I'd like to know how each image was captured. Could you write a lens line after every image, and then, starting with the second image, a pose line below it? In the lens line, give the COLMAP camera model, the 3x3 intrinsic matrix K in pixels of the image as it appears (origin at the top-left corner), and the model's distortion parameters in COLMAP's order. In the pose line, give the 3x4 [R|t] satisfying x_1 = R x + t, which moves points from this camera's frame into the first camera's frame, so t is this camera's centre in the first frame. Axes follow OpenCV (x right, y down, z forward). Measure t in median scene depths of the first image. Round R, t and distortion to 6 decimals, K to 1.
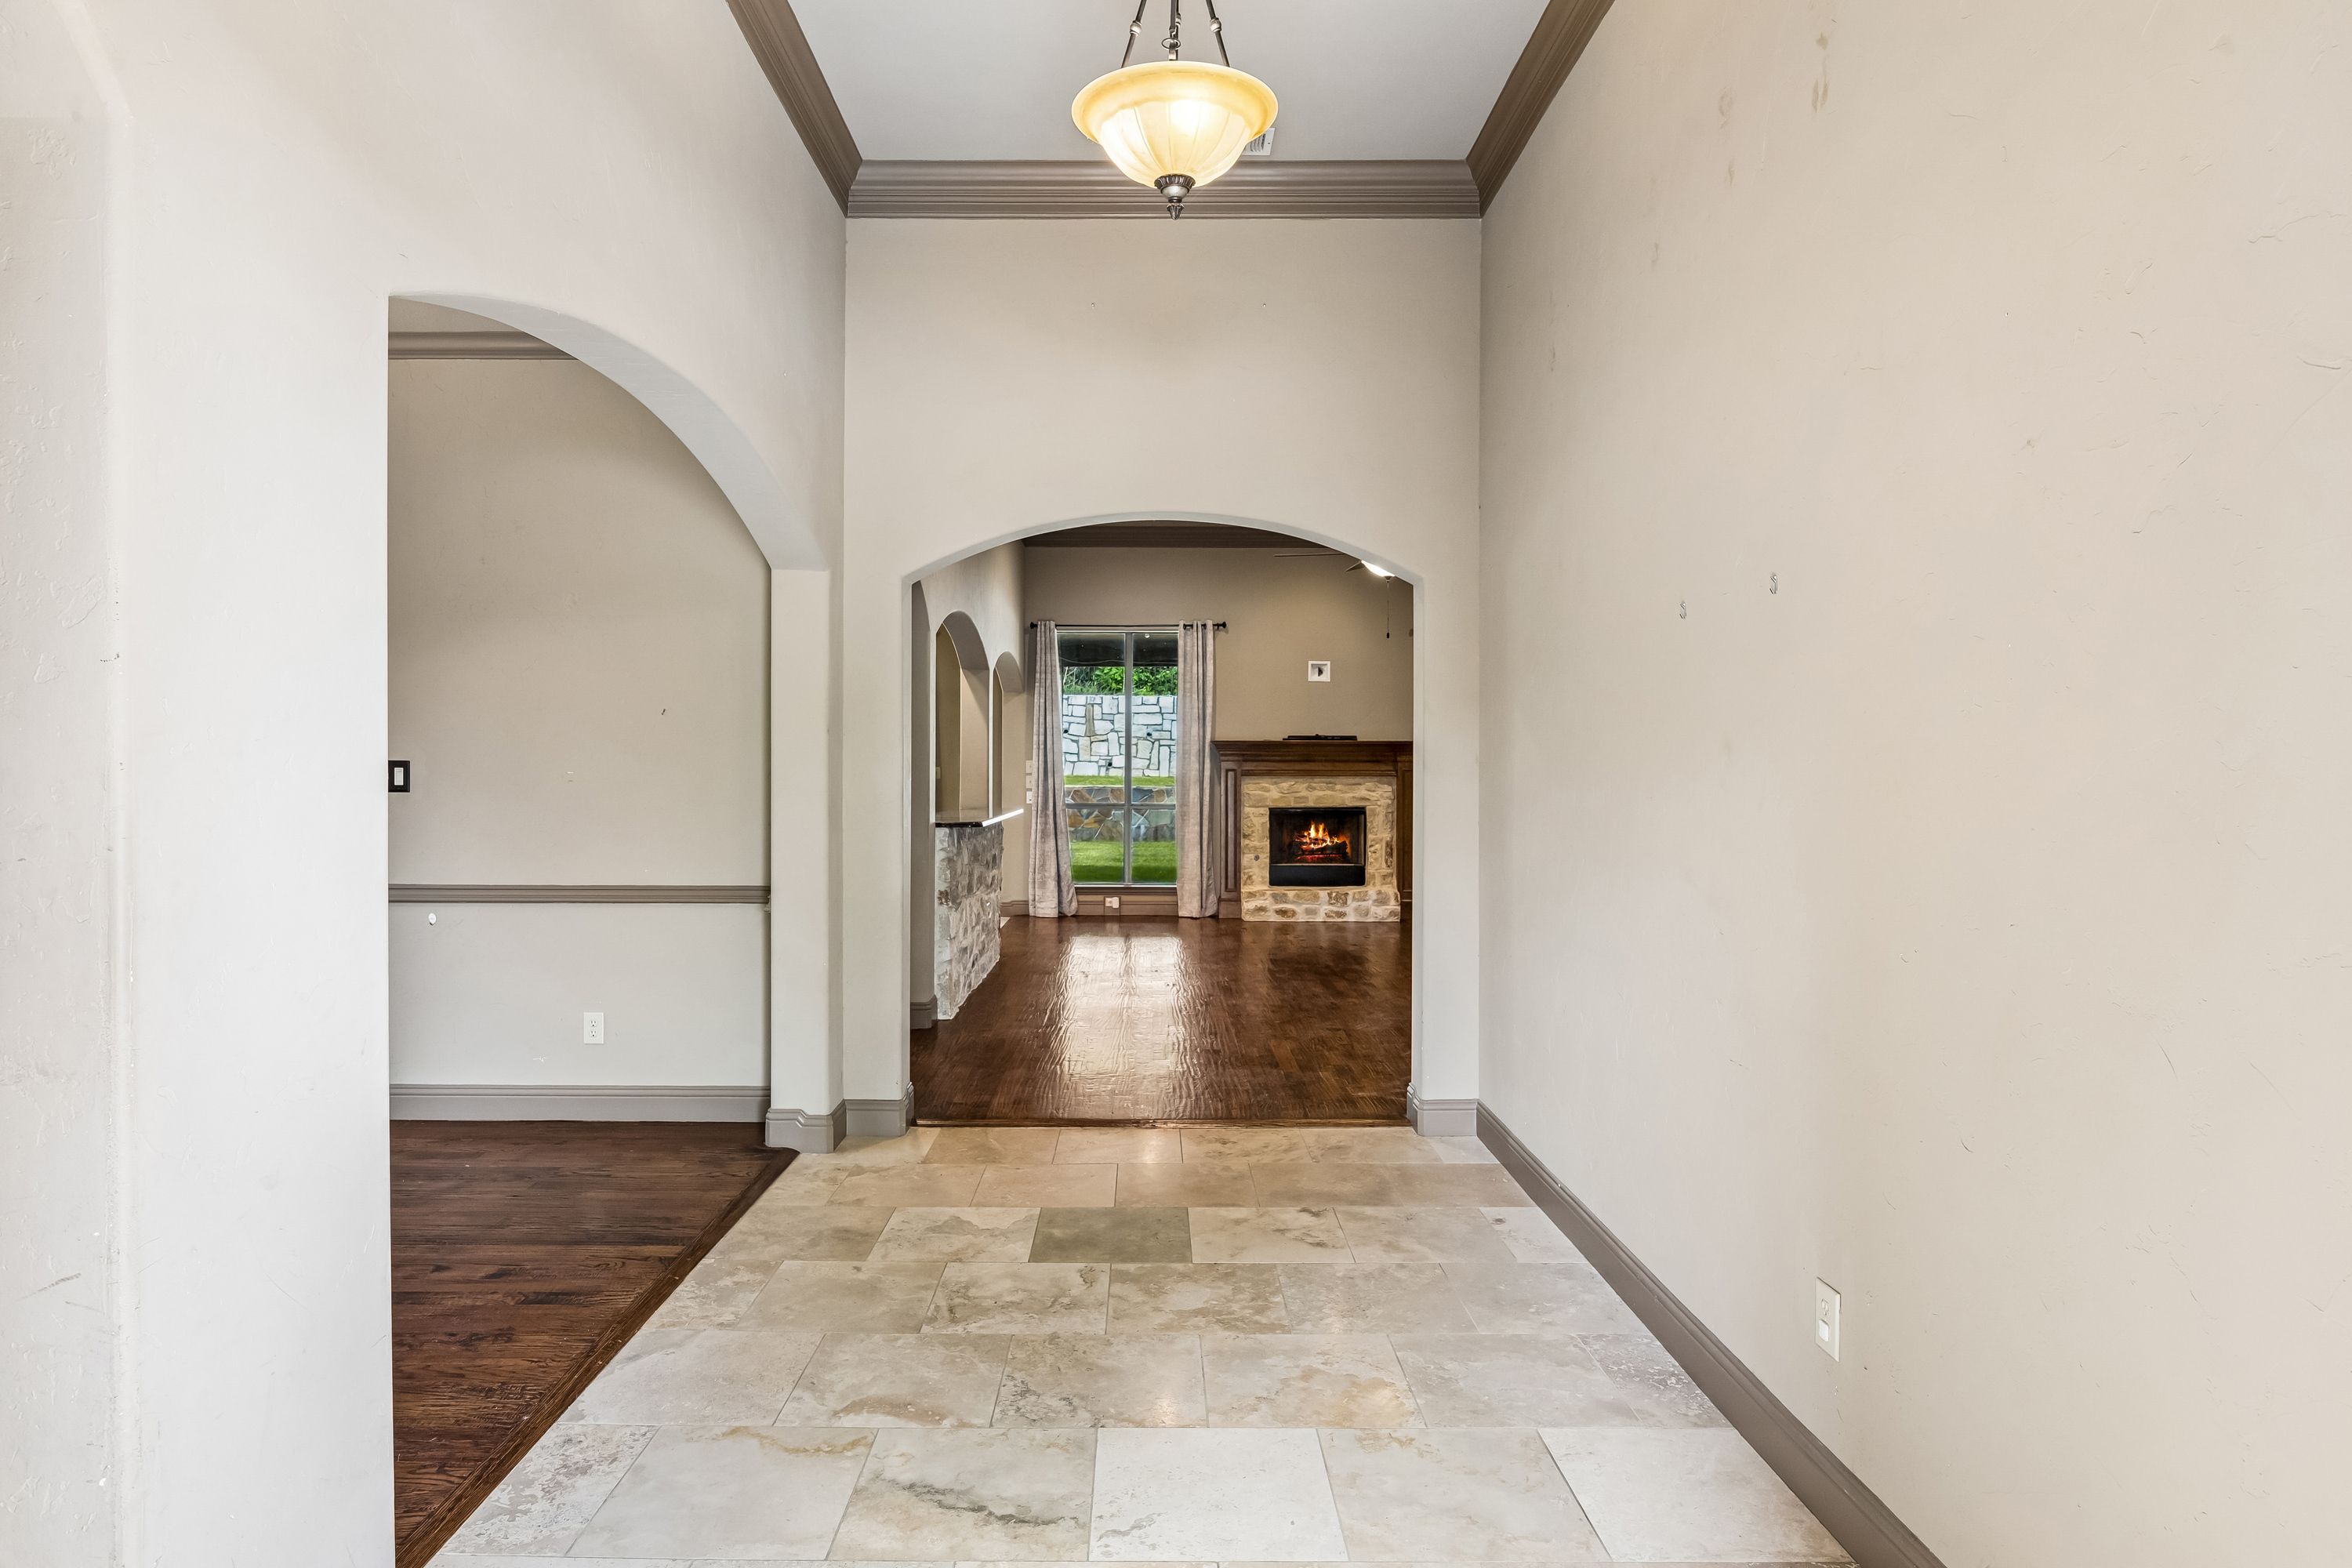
lens RADIAL K [[1352.0, 0, 1173.1], [0, 1352.0, 777.0], [0, 0, 1]] dist [-0.001255, -0.000593]
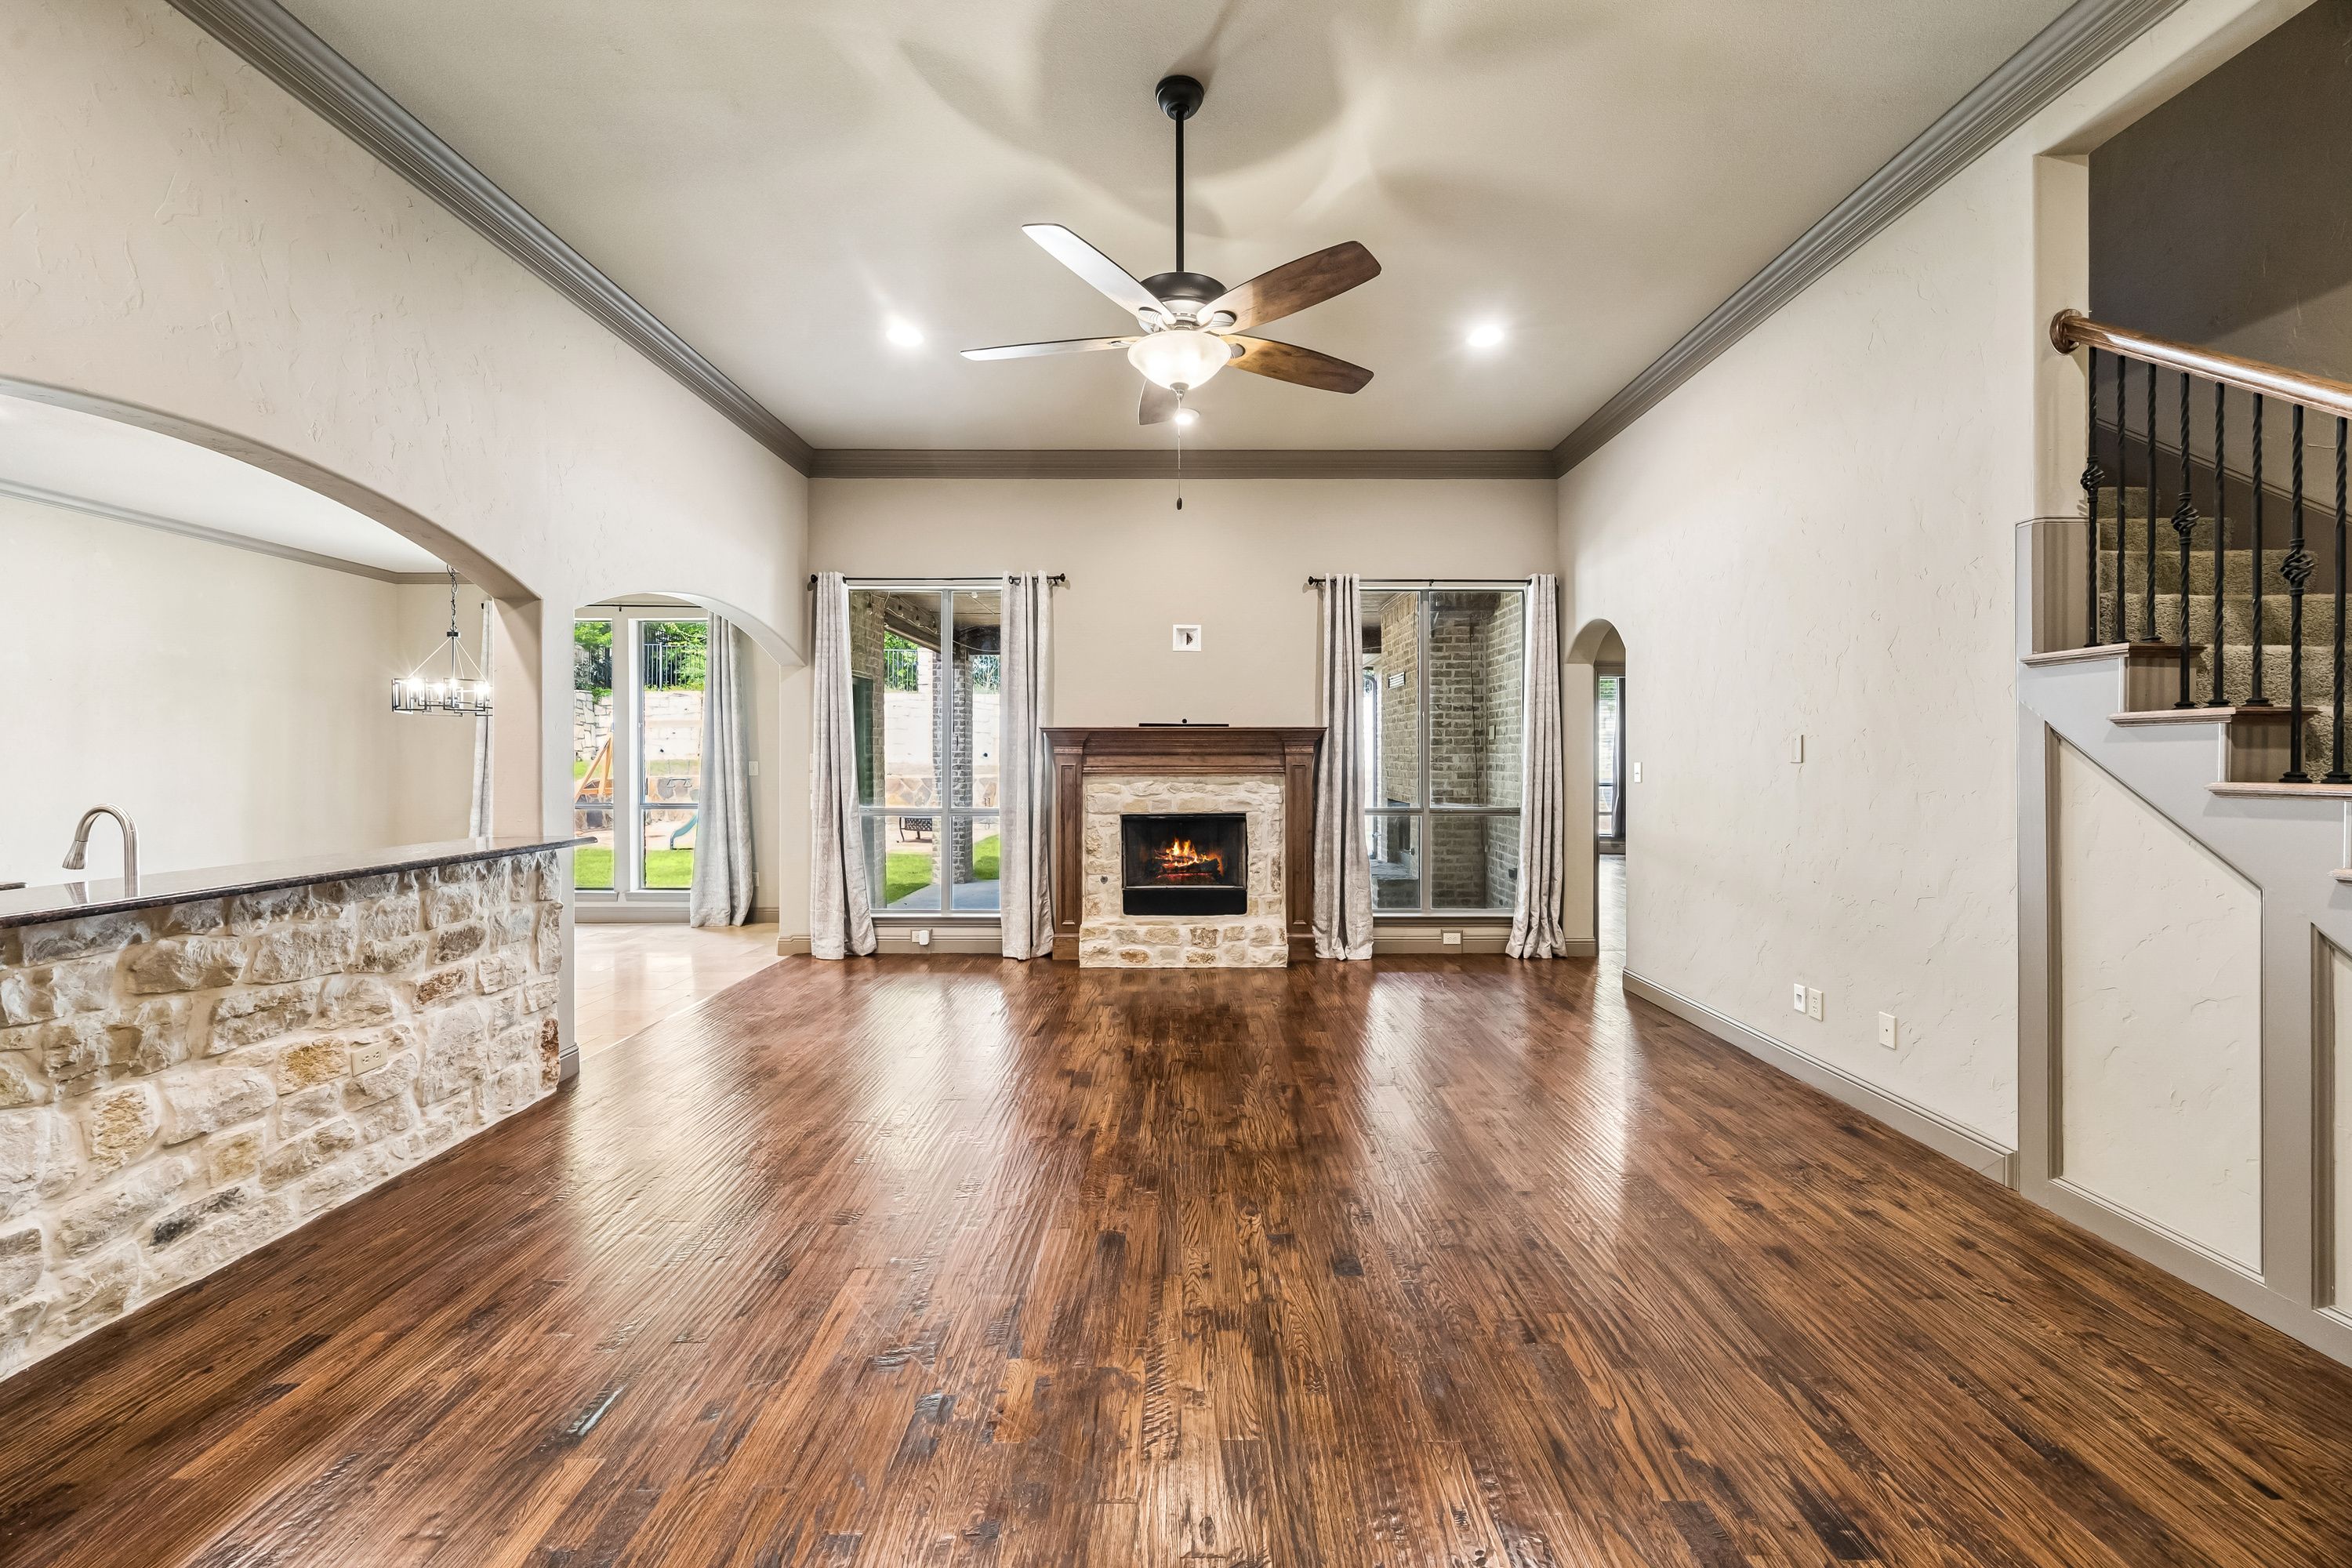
lens RADIAL K [[920.3, 0, 1190.8], [0, 920.3, 765.4], [0, 0, 1]] dist [-0.003824, 0.000496]
pose [[0.999965, -0.002605, -0.007954, 0.115936], [0.002666, 0.999968, 0.007606, -0.009342], [0.007934, -0.007627, 0.999939, 0.476151]]
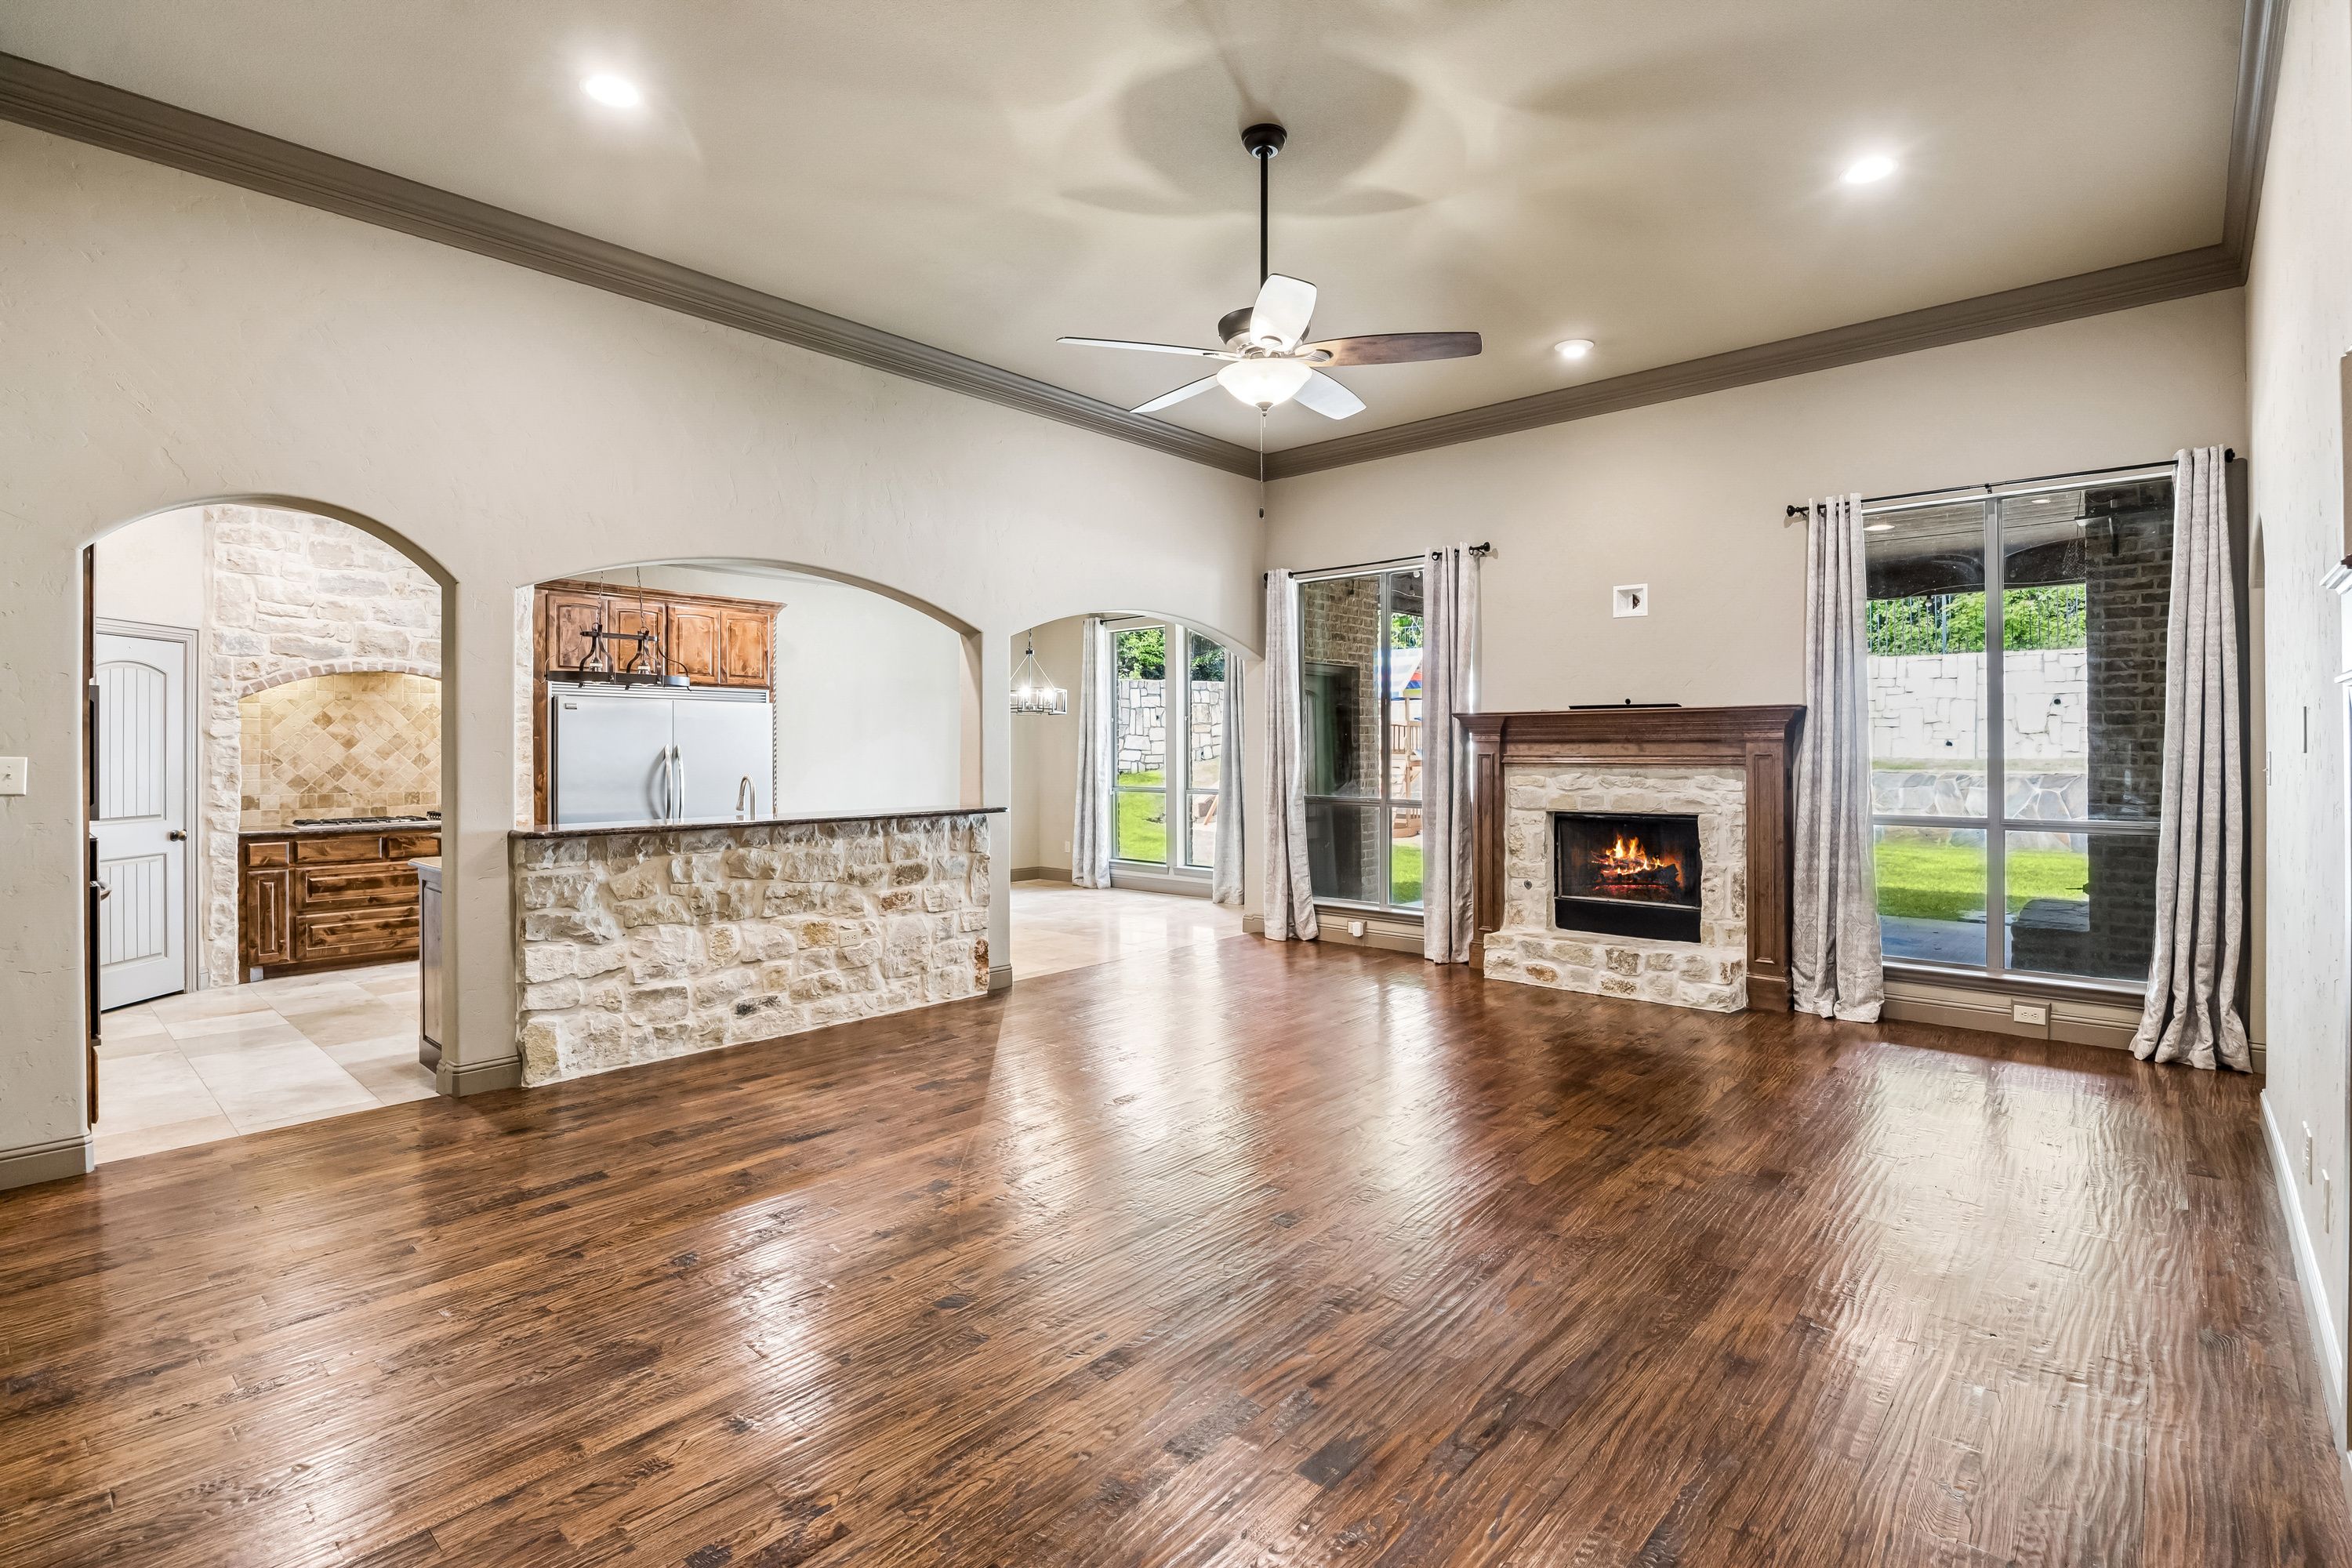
lens RADIAL K [[1127.1, 0, 1160.9], [0, 1127.1, 749.1], [0, 0, 1]] dist [-0.014097, 0.001461]
pose [[0.724929, -0.004450, -0.688809, 0.318015], [0.005196, 0.999986, -0.000992, -0.008690], [0.688804, -0.002860, 0.724942, 0.464530]]
